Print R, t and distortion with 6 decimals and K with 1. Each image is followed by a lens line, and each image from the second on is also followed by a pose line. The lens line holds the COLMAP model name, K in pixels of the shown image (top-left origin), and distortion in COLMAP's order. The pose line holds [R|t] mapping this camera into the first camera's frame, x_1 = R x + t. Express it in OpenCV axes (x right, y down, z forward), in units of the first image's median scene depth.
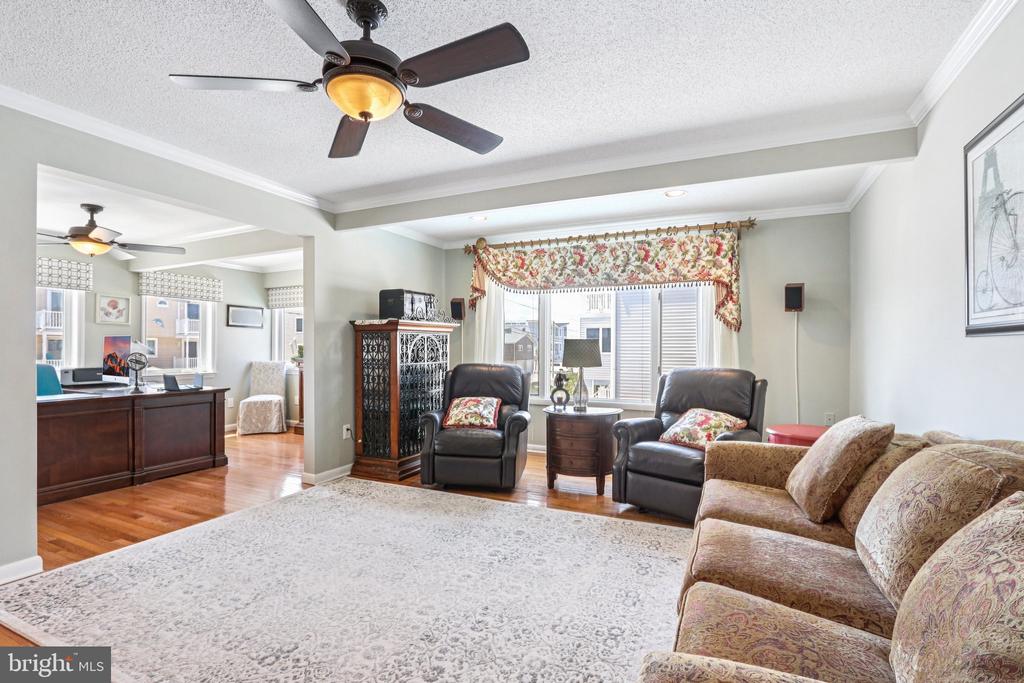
lens RADIAL K [[477.6, 0, 515.9], [0, 477.6, 344.7], [0, 0, 1]] dist [-0.017496, 0.000035]
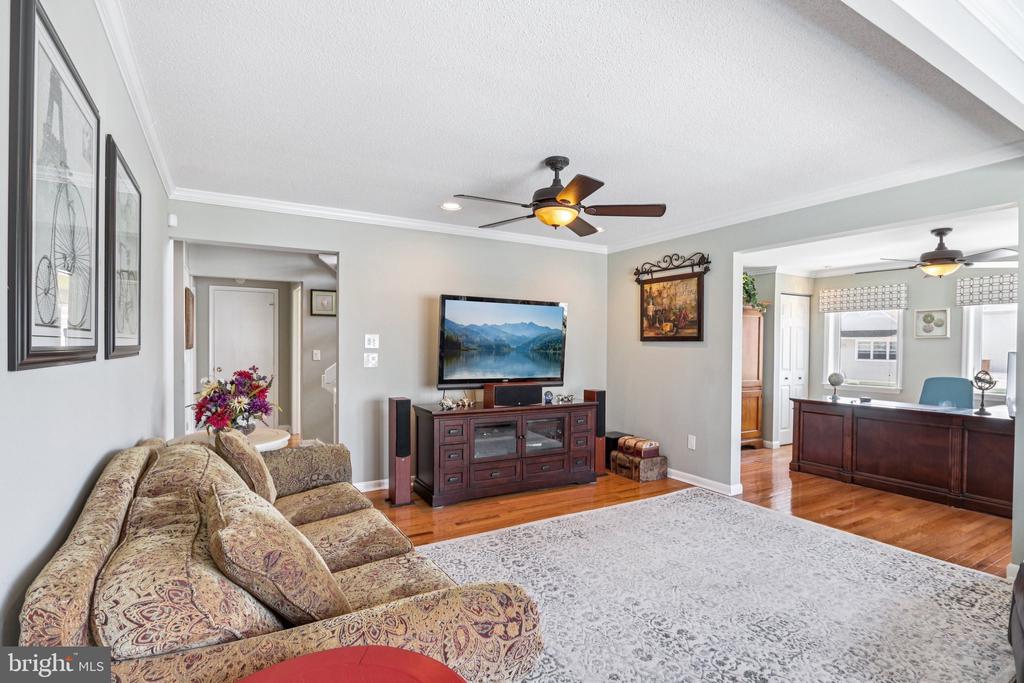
lens RADIAL K [[477.6, 0, 511.3], [0, 477.6, 346.7], [0, 0, 1]] dist [-0.017496, 0.000035]
pose [[-0.552180, -0.006541, -0.833699, 1.065269], [-0.003379, 0.999979, -0.005607, -0.048281], [0.833718, -0.000279, -0.552191, 1.635553]]
